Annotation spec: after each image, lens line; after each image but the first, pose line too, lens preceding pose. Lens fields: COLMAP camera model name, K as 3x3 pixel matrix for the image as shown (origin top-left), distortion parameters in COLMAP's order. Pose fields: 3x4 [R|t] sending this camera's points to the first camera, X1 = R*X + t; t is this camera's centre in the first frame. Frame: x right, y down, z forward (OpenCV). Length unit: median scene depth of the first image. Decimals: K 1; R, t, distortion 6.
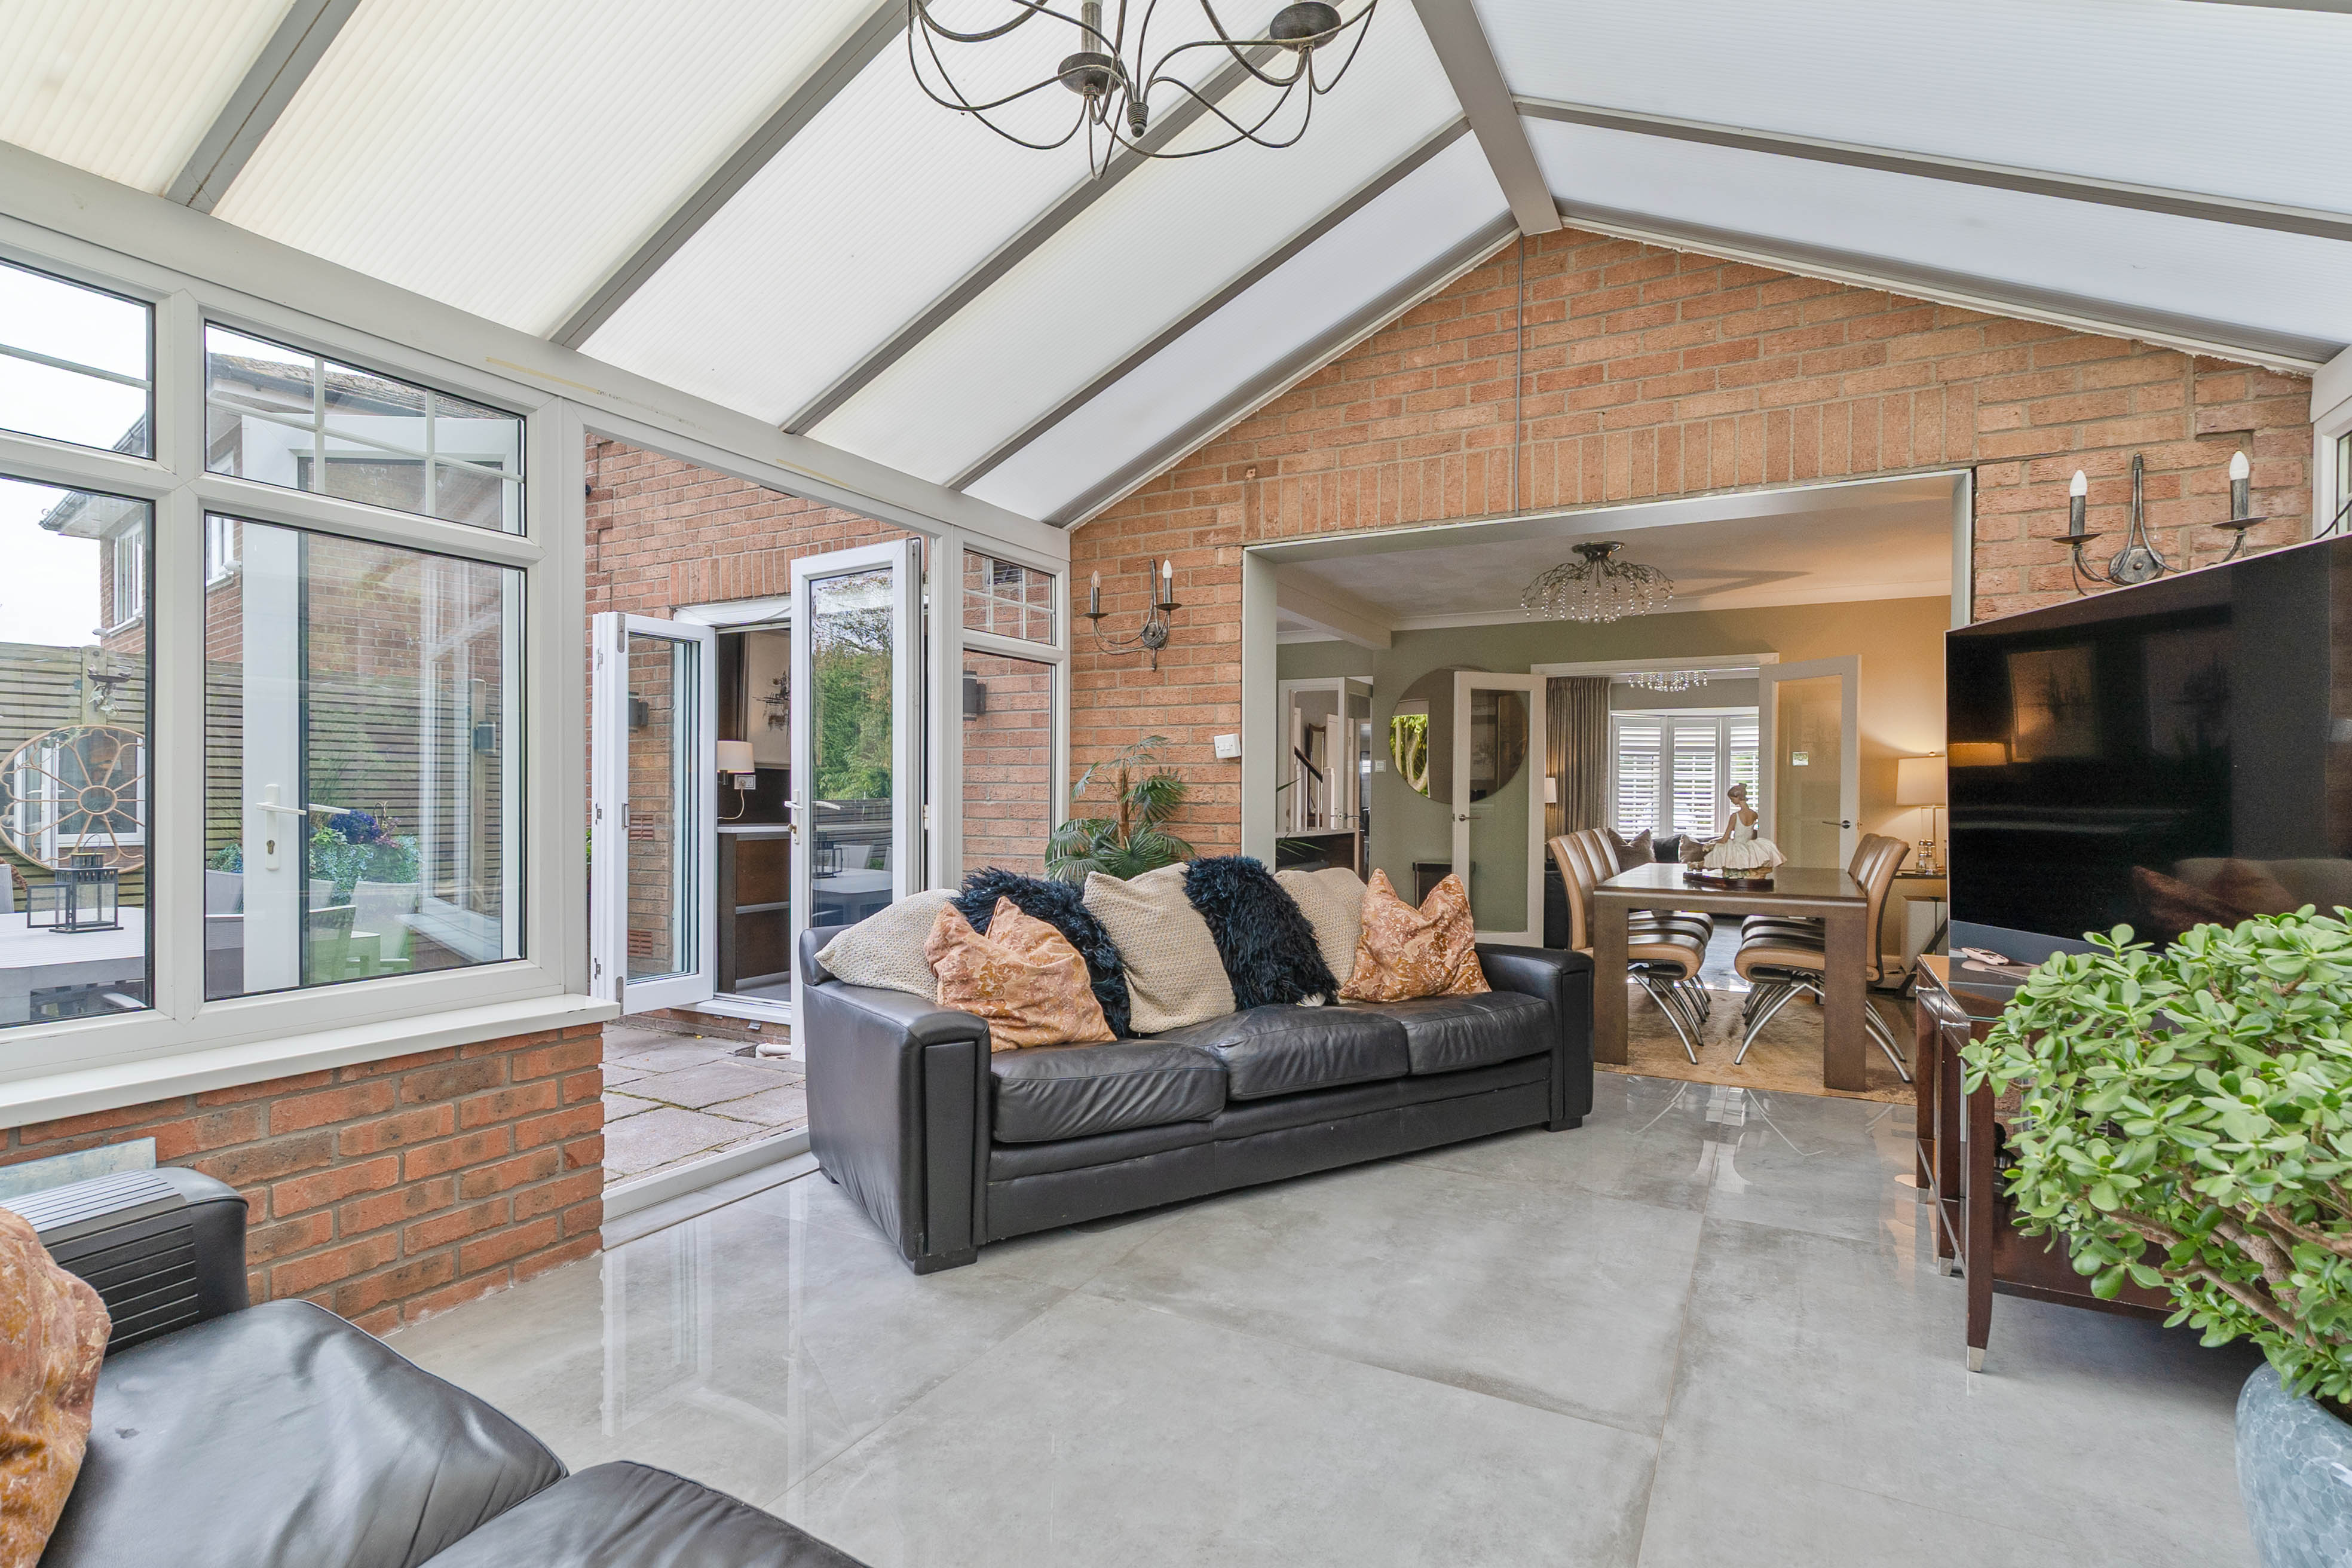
lens RADIAL K [[1091.5, 0, 1176.0], [0, 1091.5, 784.0], [0, 0, 1]] dist [-0.016024, -0.000050]
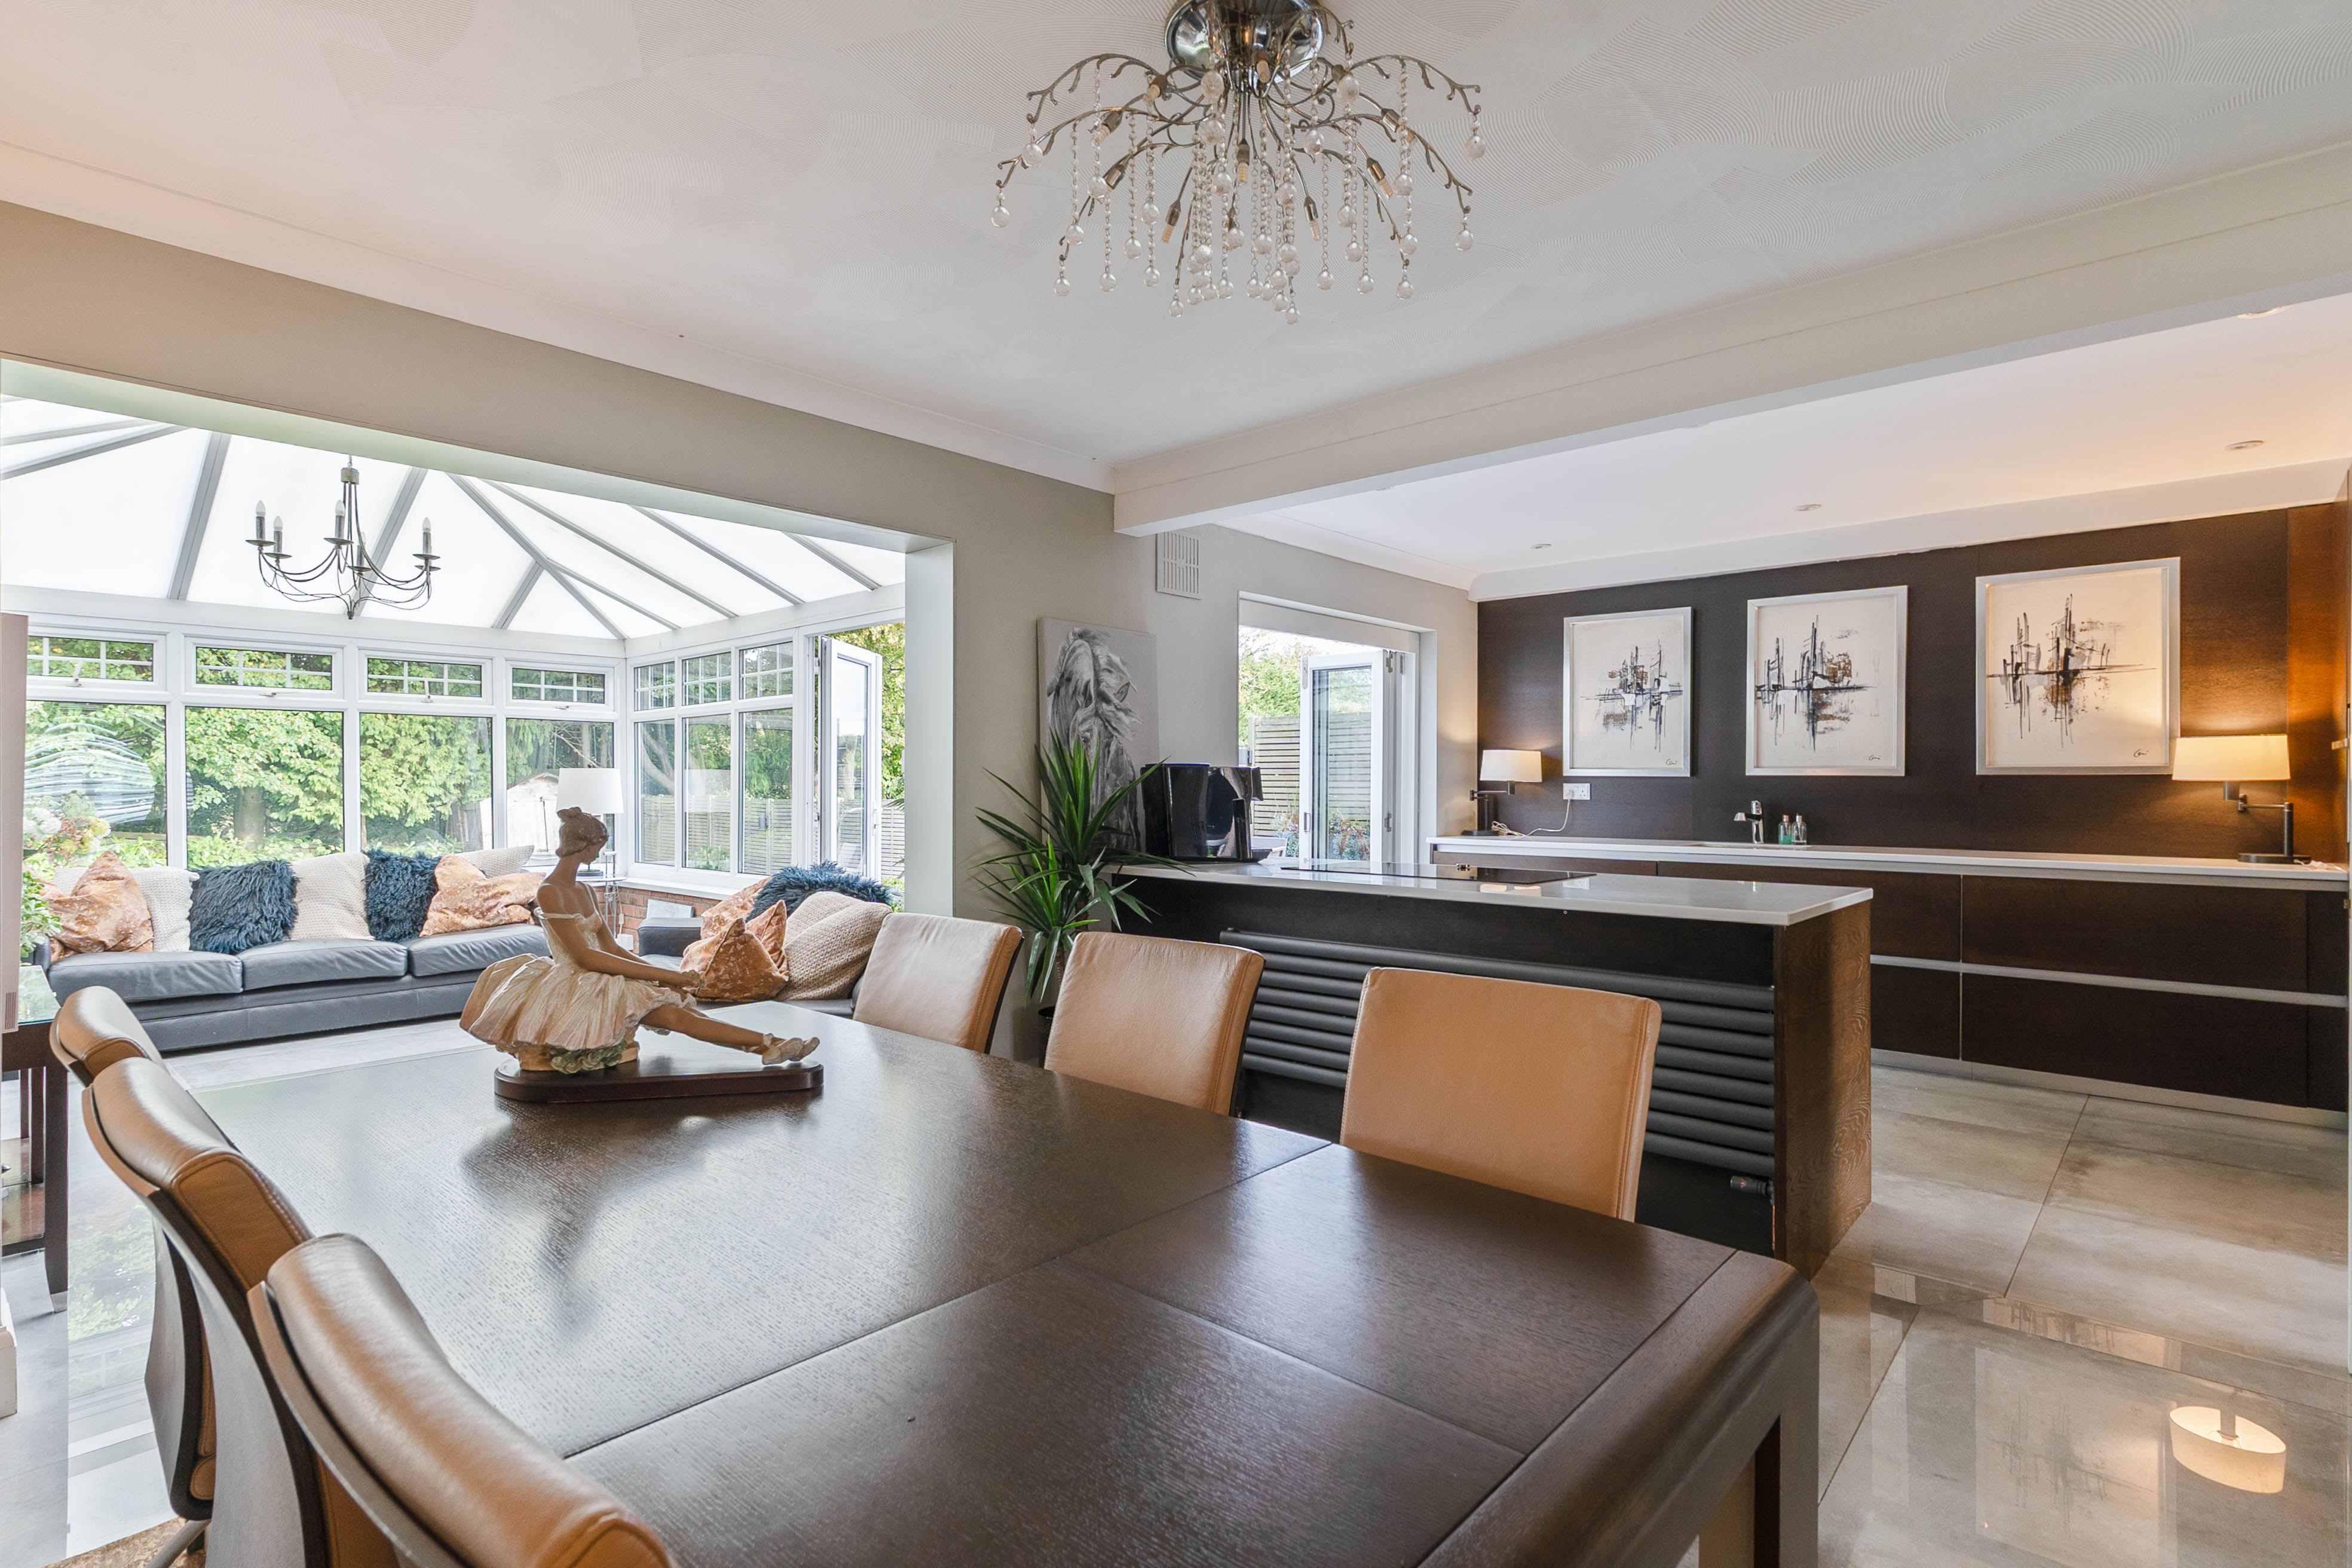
lens RADIAL K [[1133.7, 0, 1178.6], [0, 1133.7, 785.2], [0, 0, 1]] dist [0.001737, 0.000464]
pose [[-0.218052, -0.007479, -0.975909, 0.594878], [0.006761, 0.999935, -0.009174, -0.001122], [0.975914, -0.008598, -0.217987, 0.886715]]
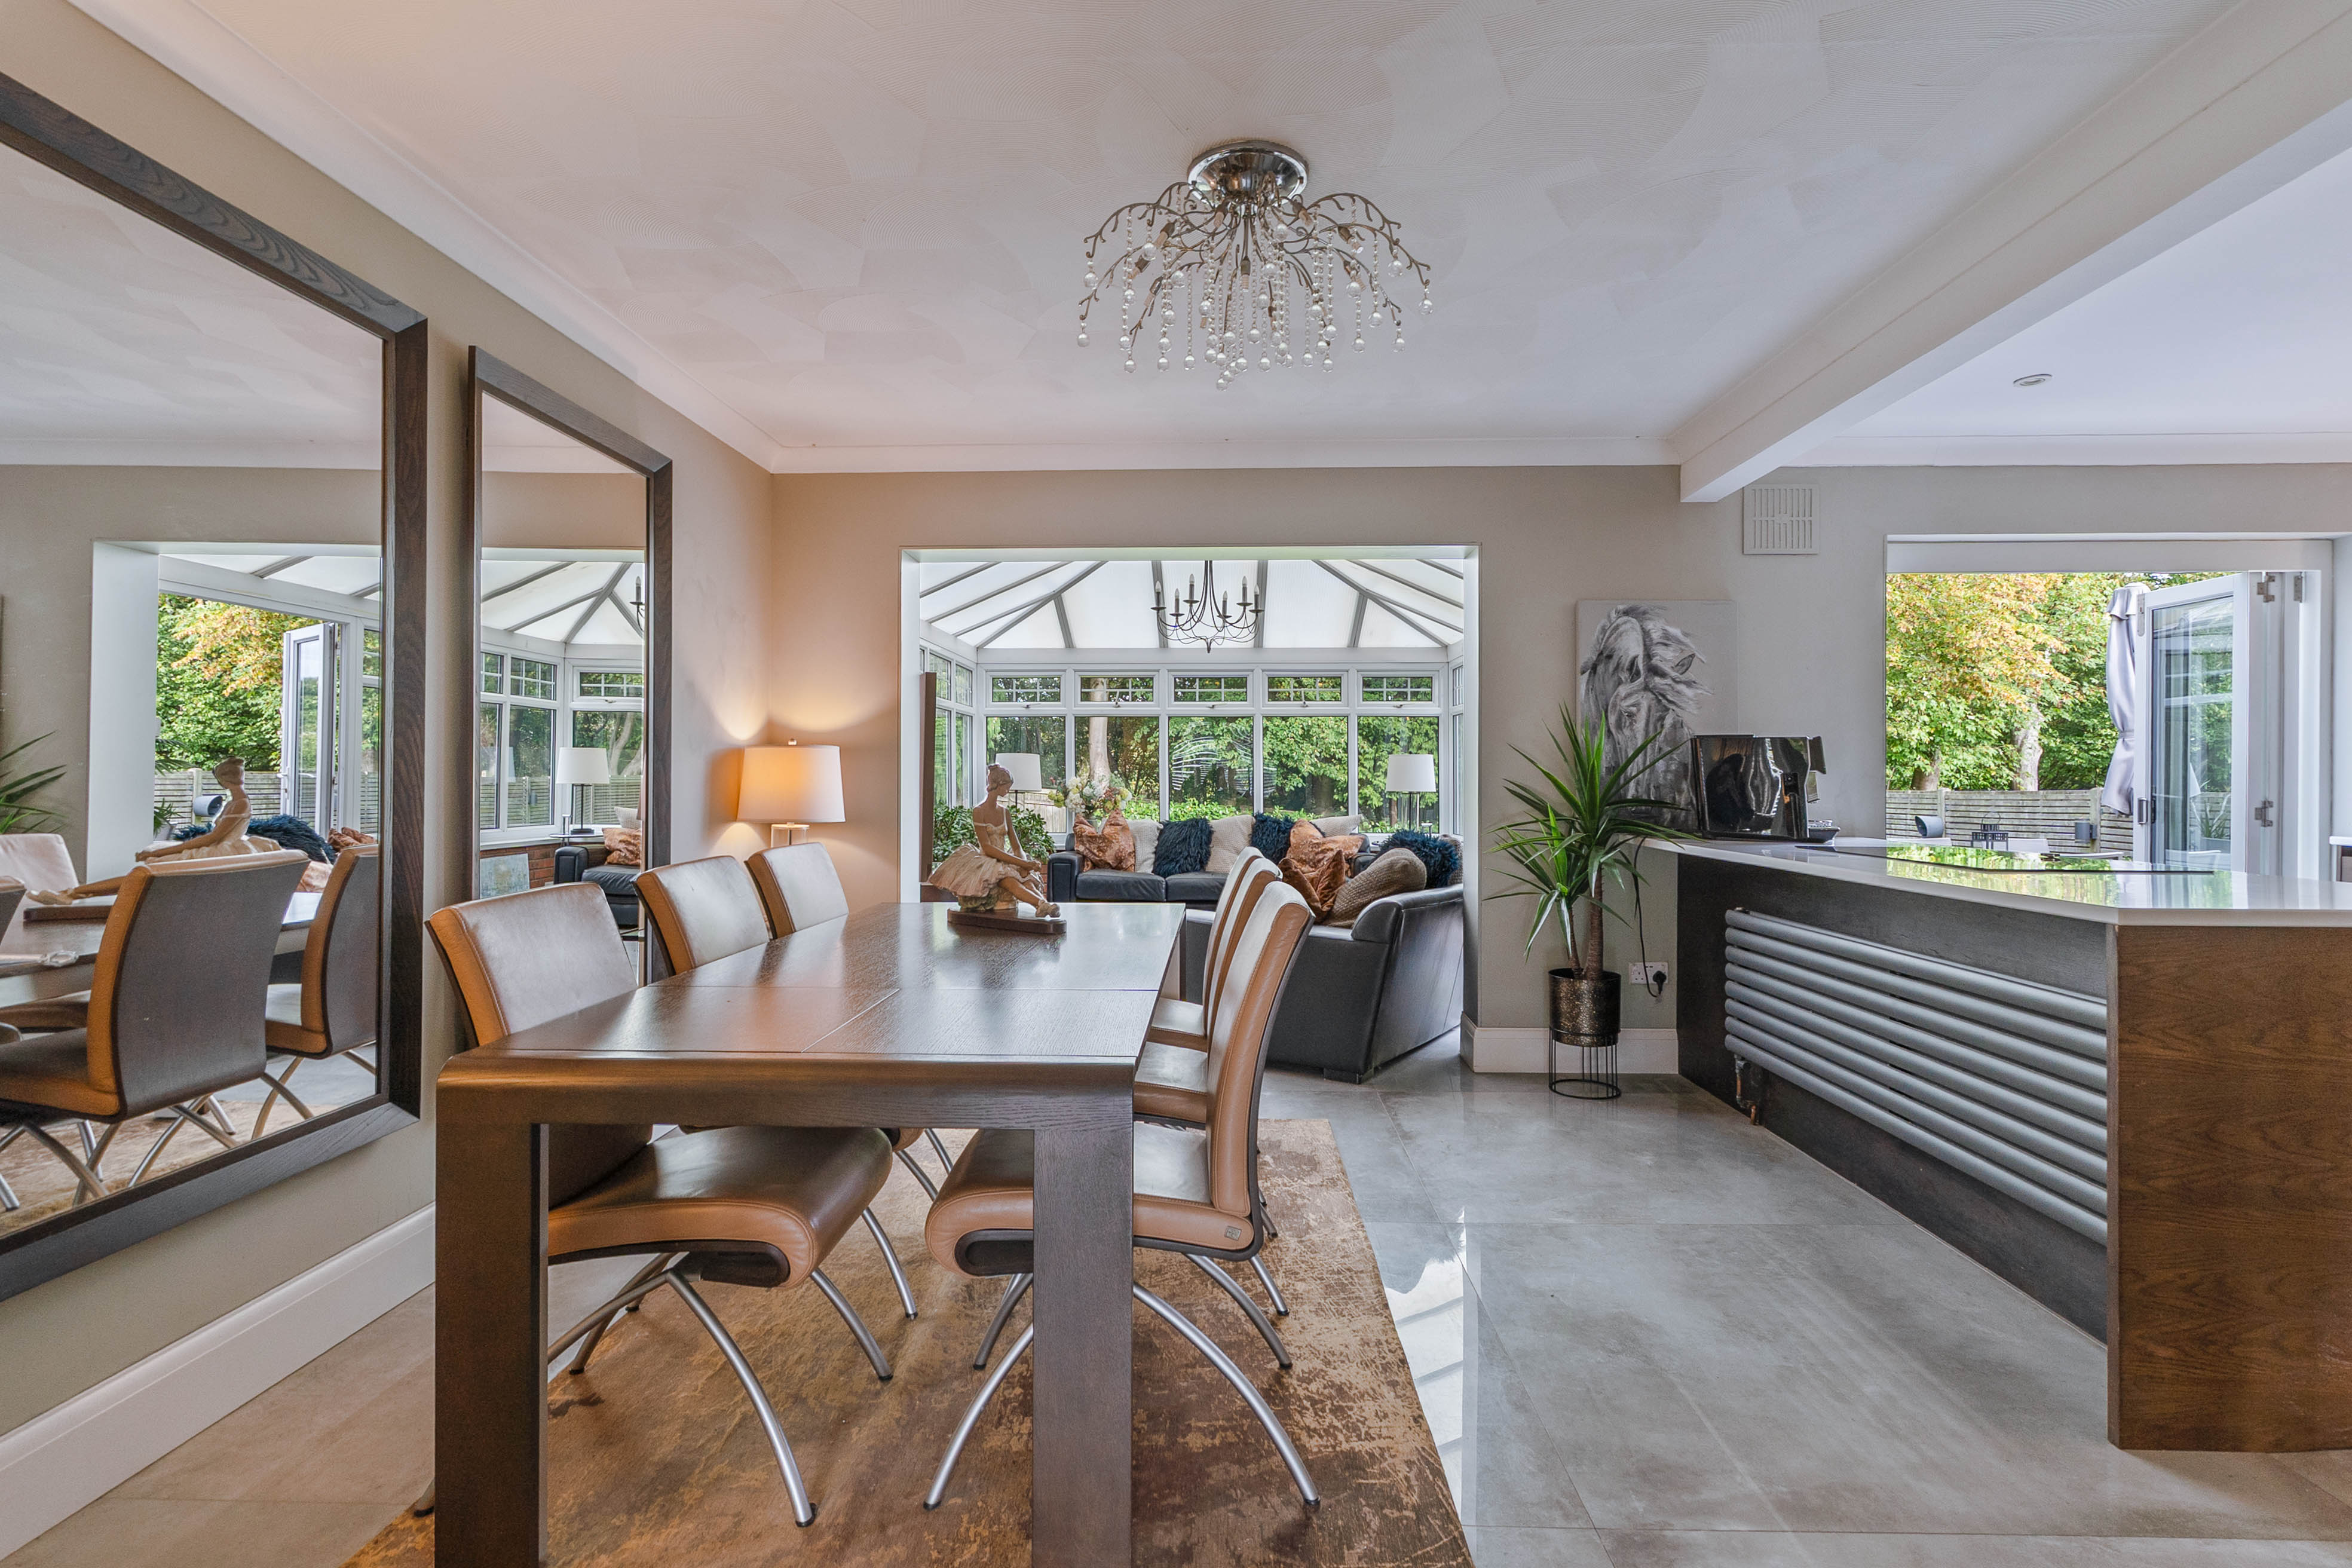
lens RADIAL K [[1137.2, 0, 1185.4], [0, 1137.2, 775.2], [0, 0, 1]] dist [0.001010, -0.000239]
pose [[-0.887839, -0.010969, -0.460023, 0.508870], [-0.005624, 0.999900, -0.012988, 0.011711], [0.460119, -0.008944, -0.887812, 1.156138]]
